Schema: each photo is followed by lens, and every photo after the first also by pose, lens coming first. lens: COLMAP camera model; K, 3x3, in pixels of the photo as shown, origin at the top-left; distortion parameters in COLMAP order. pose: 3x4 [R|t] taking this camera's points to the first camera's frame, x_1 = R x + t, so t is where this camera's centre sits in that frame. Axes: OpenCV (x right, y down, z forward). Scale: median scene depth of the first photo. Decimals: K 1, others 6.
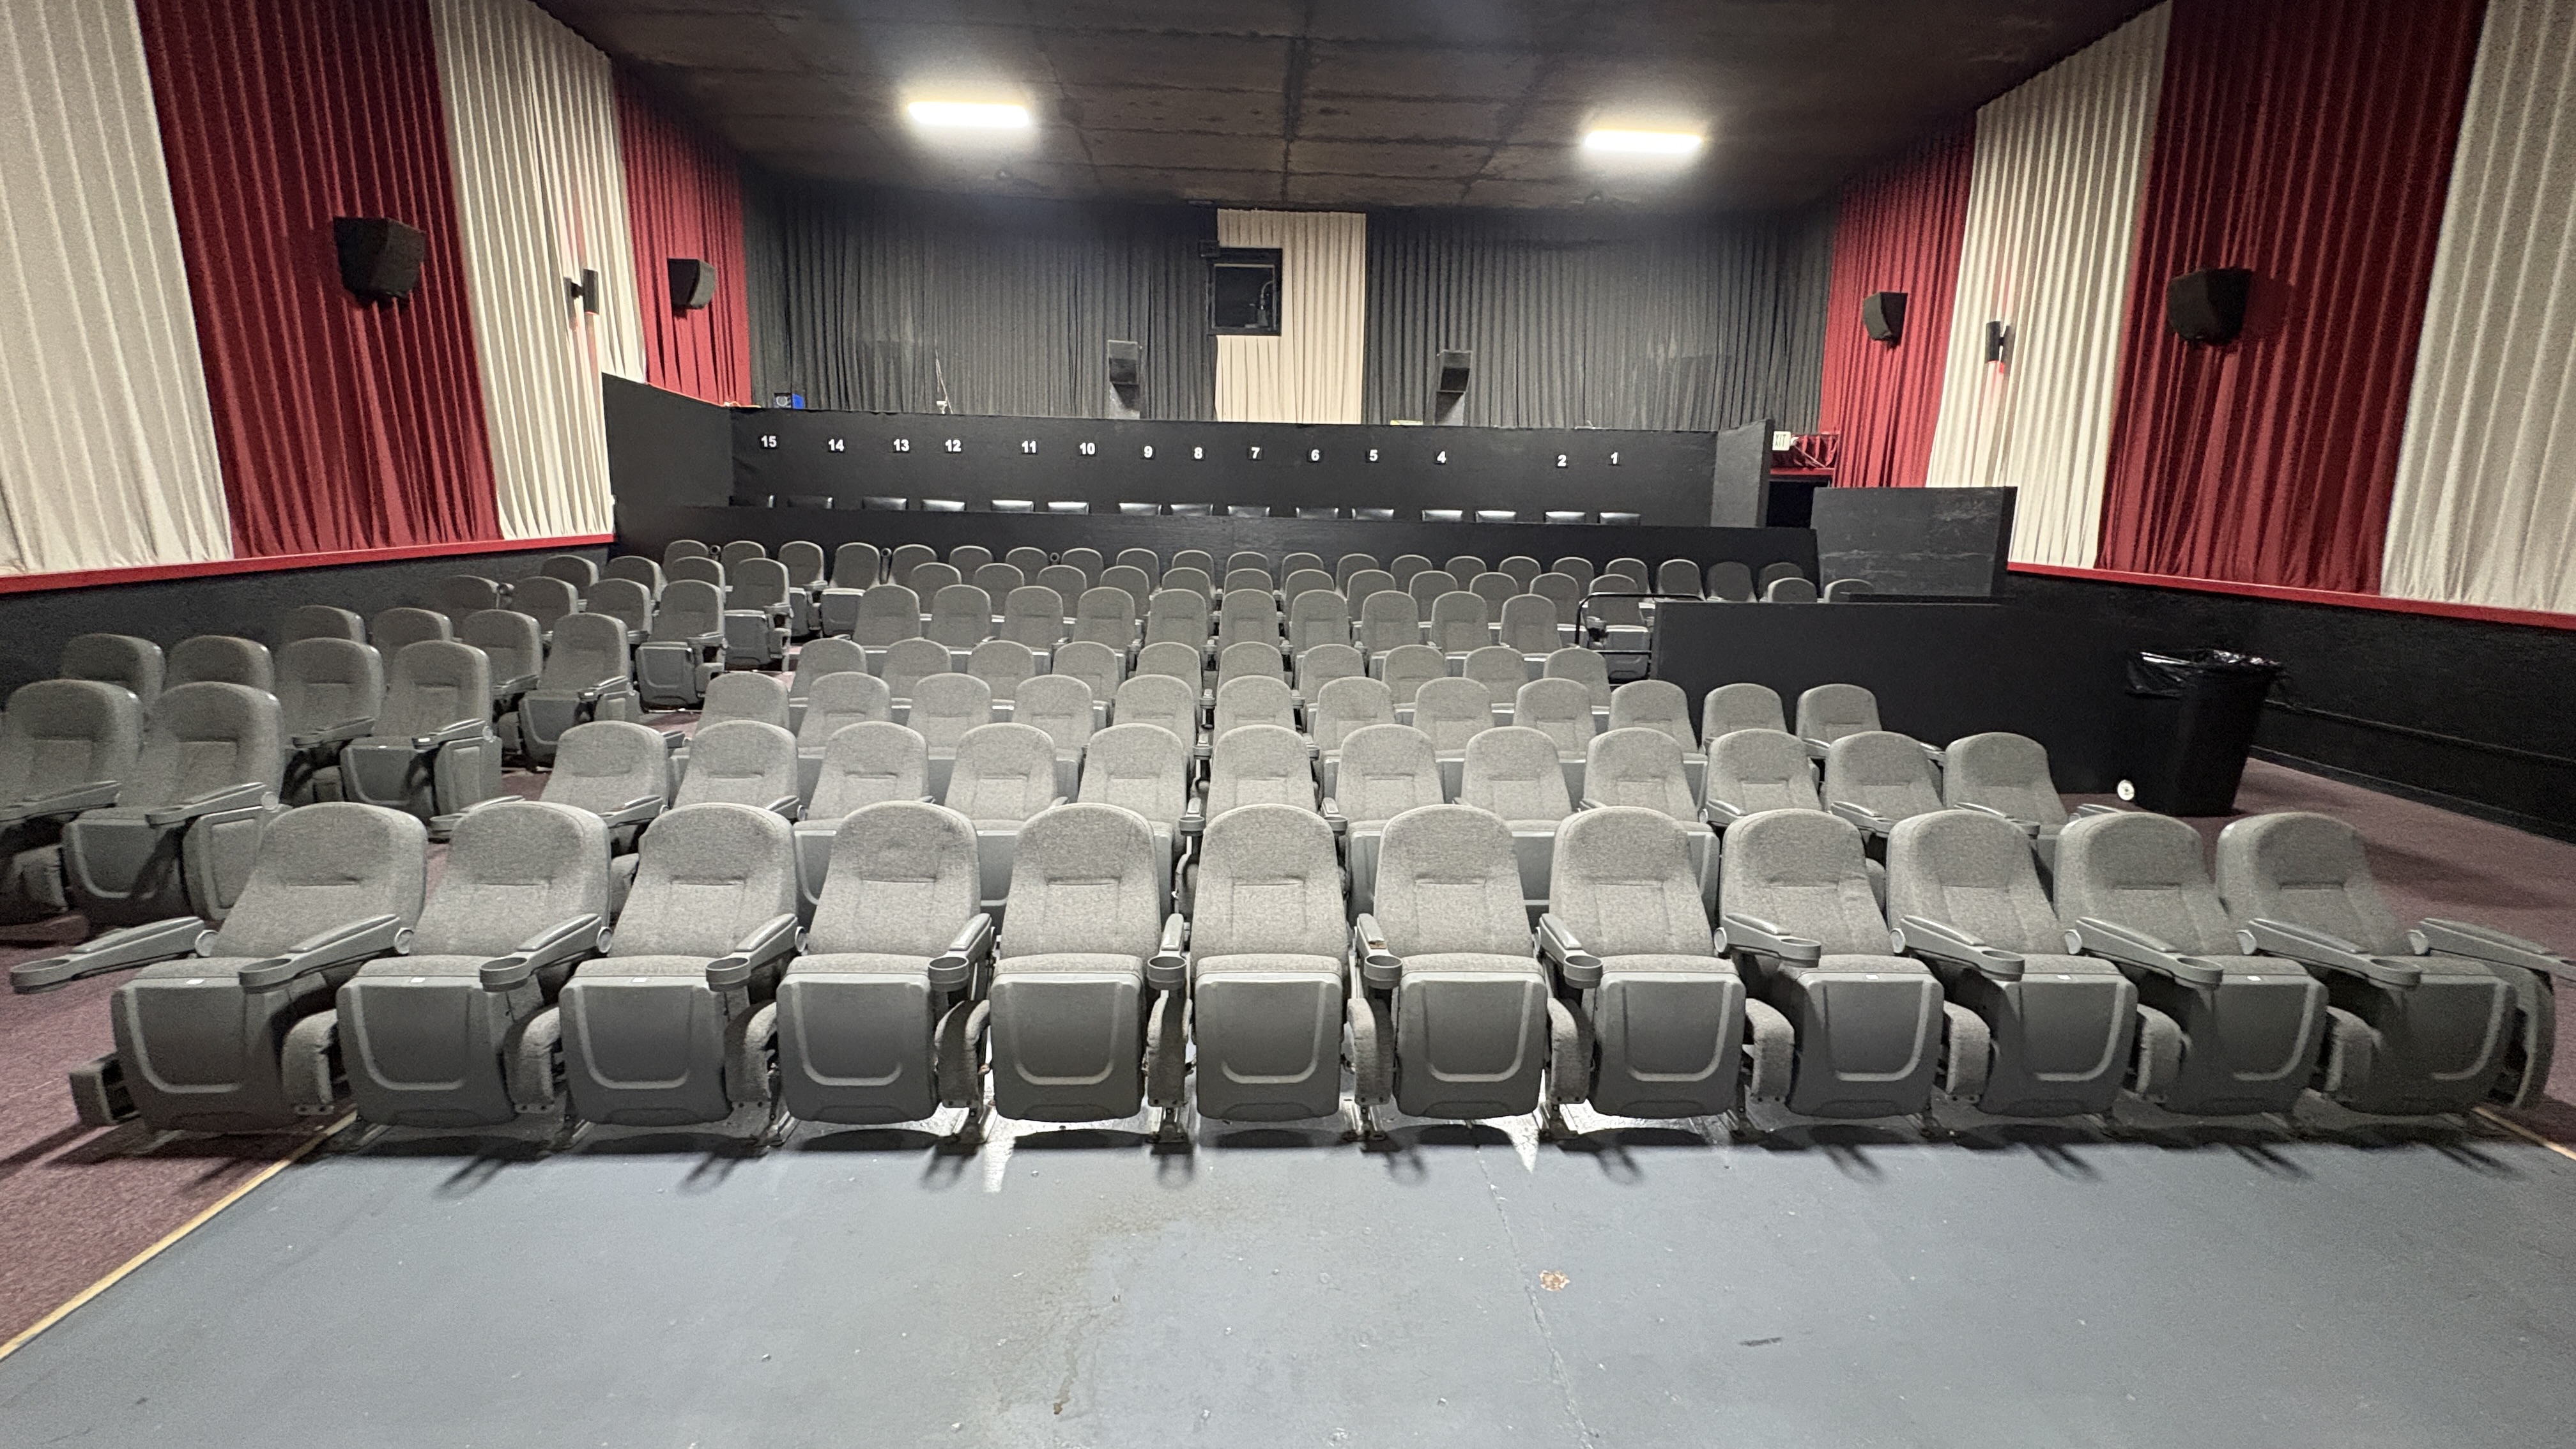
lens RADIAL K [[1023.5, 0, 1297.6], [0, 1023.5, 734.0], [0, 0, 1]] dist [-0.002821, -0.000428]
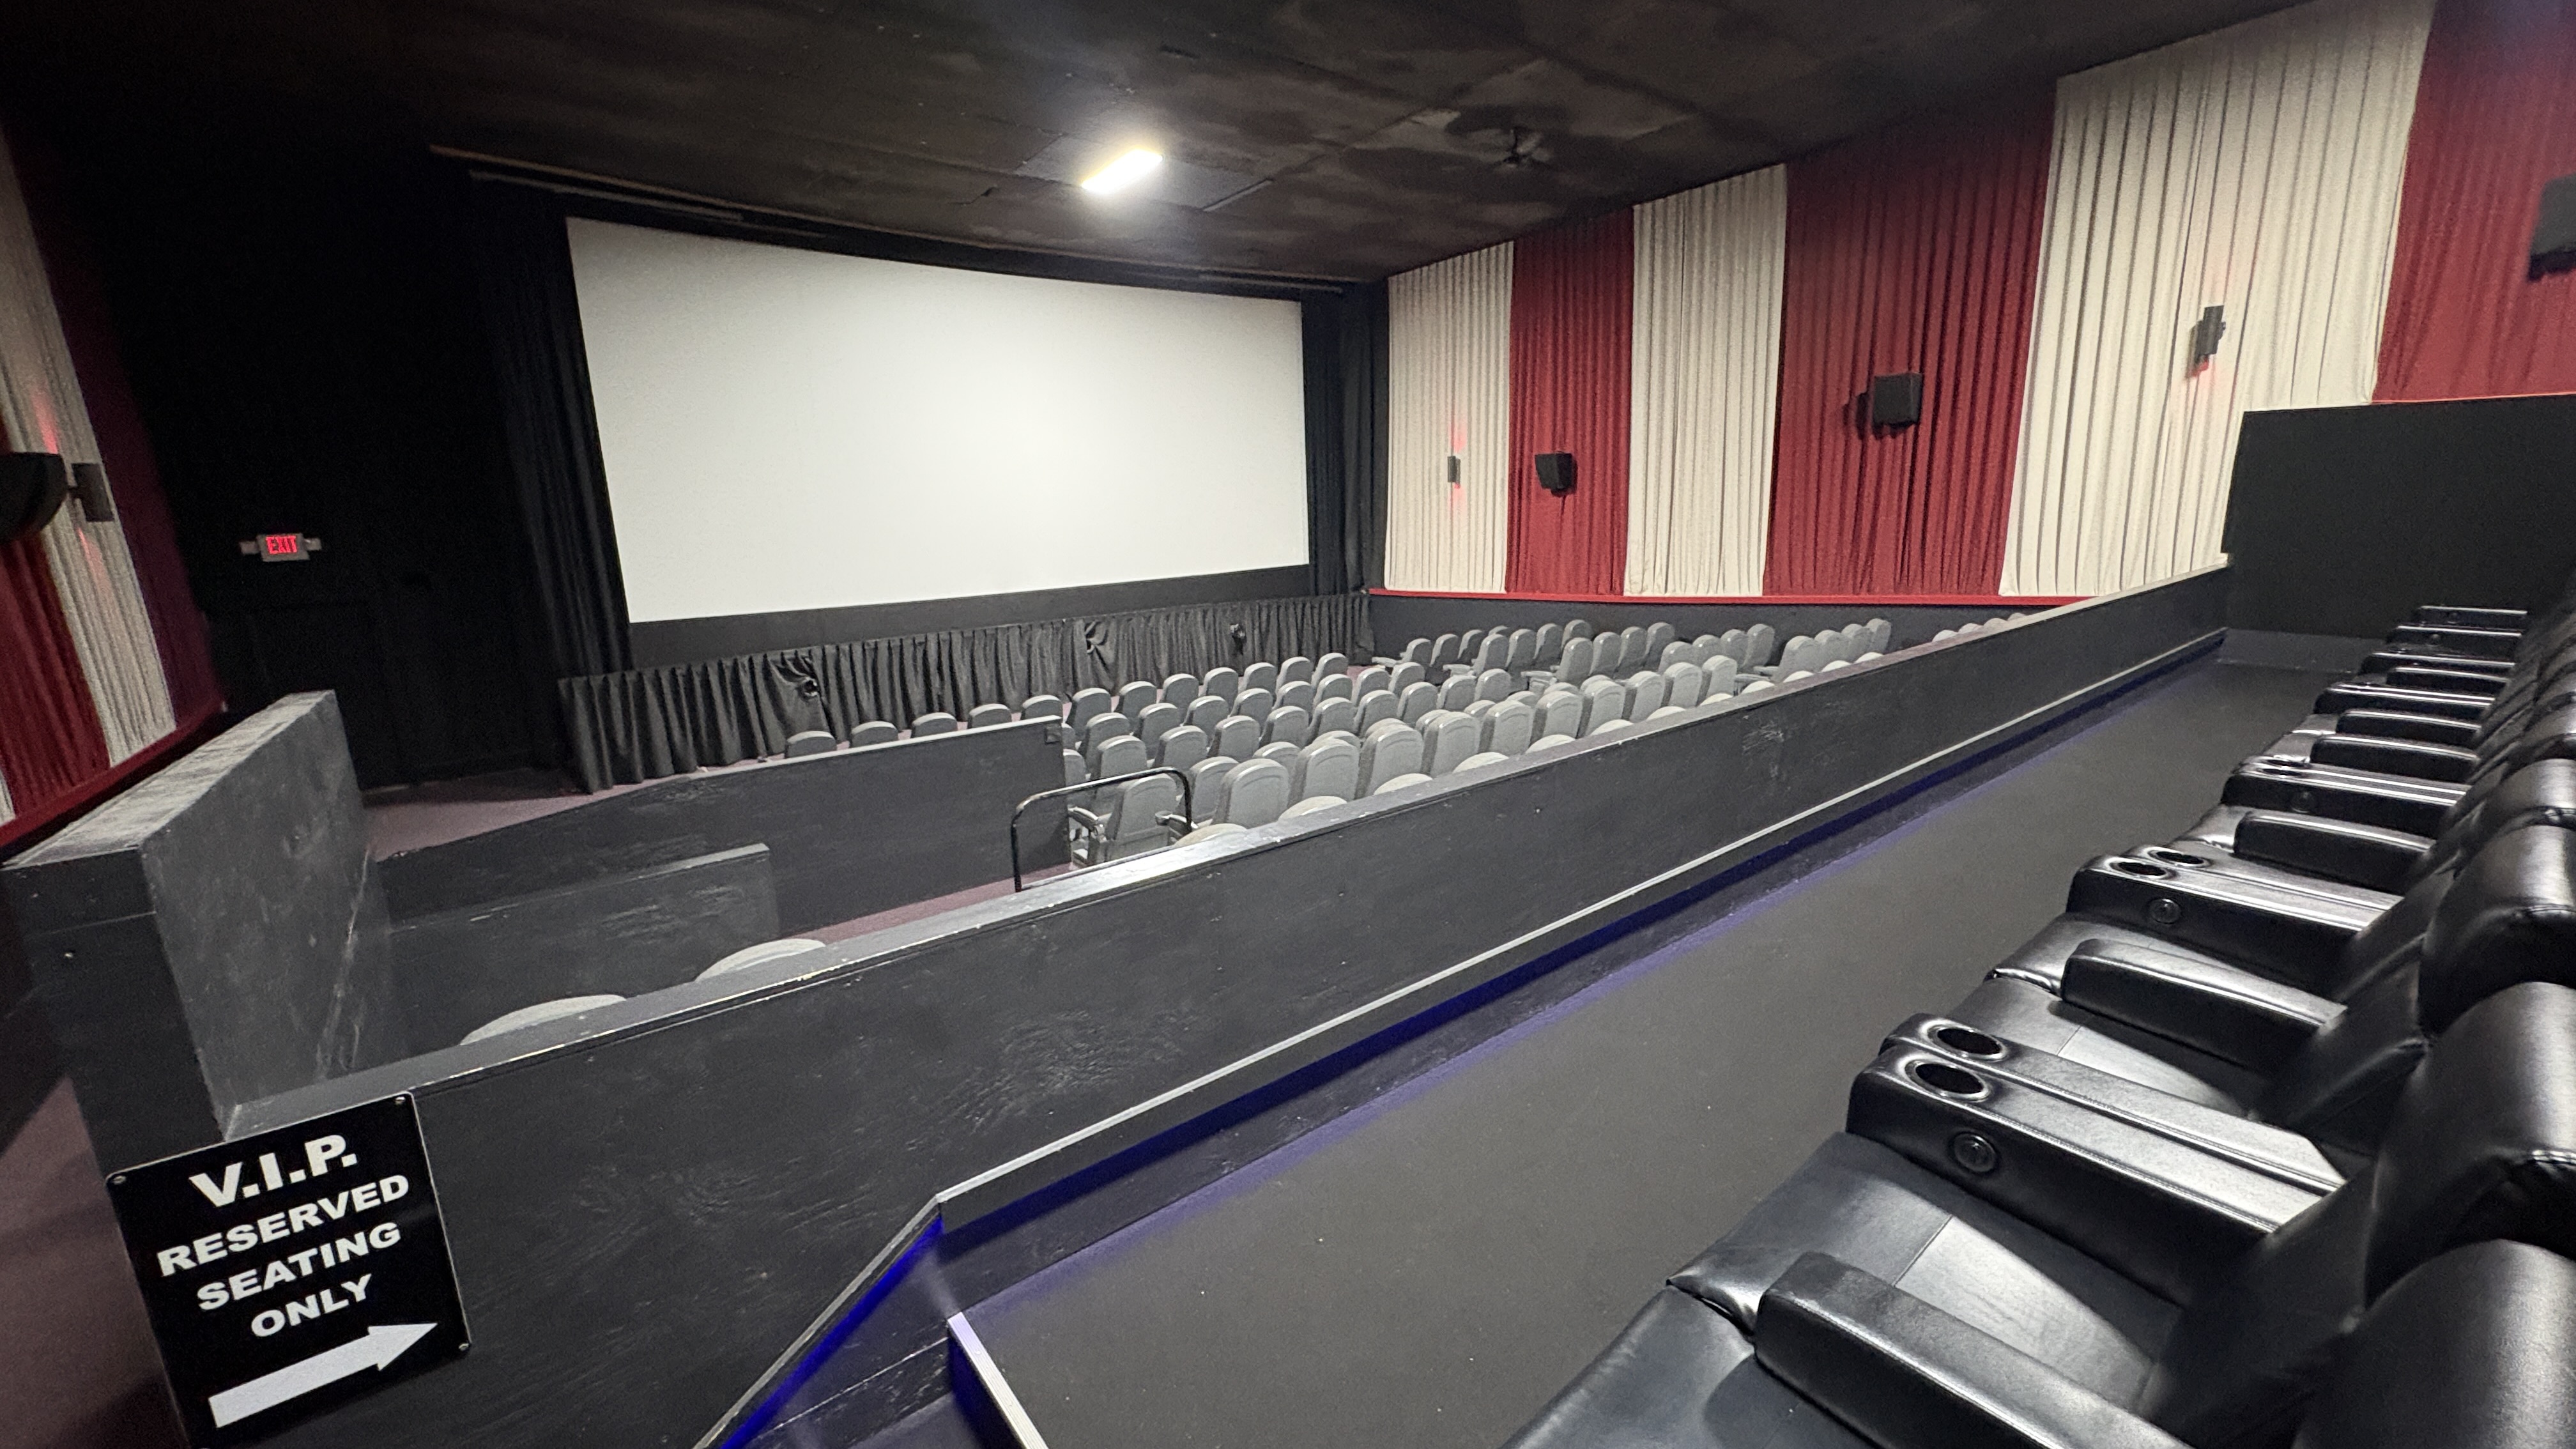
lens RADIAL K [[1023.5, 0, 1265.5], [0, 1023.5, 713.0], [0, 0, 1]] dist [-0.002821, -0.000428]
pose [[-0.808441, 0.127595, -0.574580, 0.395022], [-0.087224, 0.939468, 0.331349, -0.252279], [0.582078, 0.317993, -0.748375, 0.954946]]
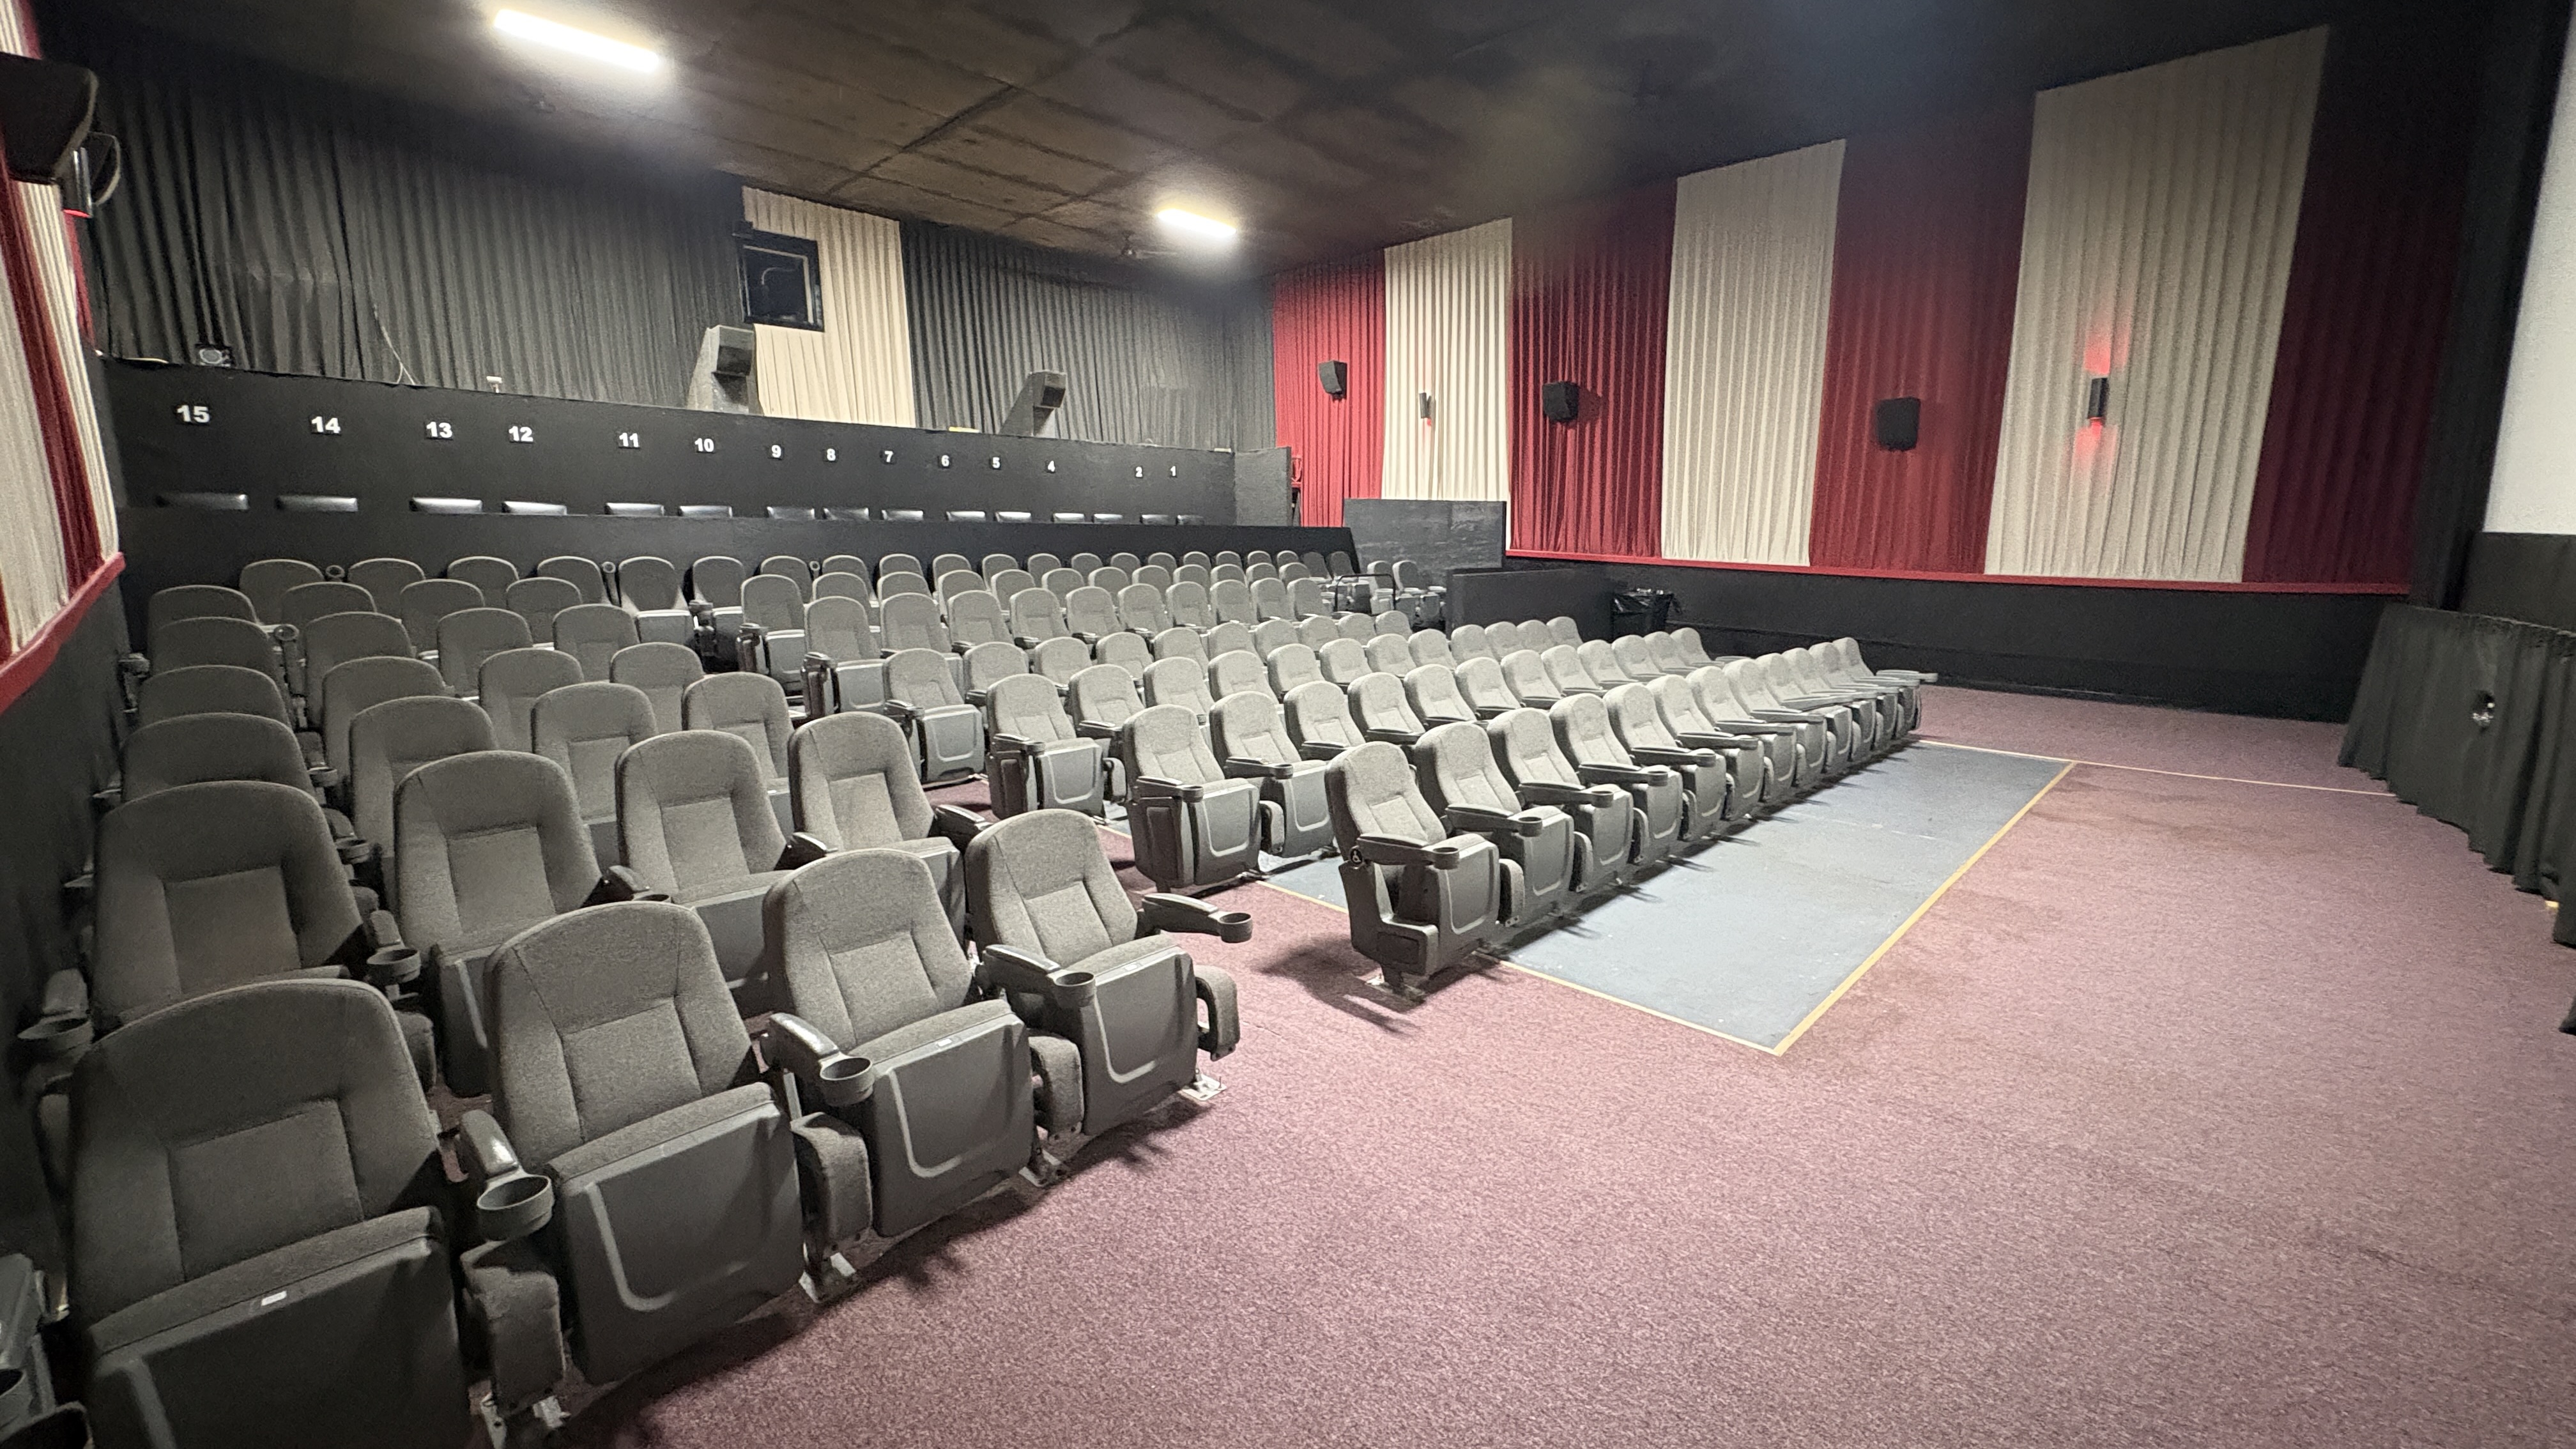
lens RADIAL K [[1023.5, 0, 1288.0], [0, 1023.5, 733.2], [0, 0, 1]] dist [-0.002821, -0.000428]
pose [[0.723959, -0.146193, 0.674174, -0.467957], [0.143939, 0.987788, 0.059632, -0.012053], [-0.674659, 0.053869, 0.736161, 0.019971]]
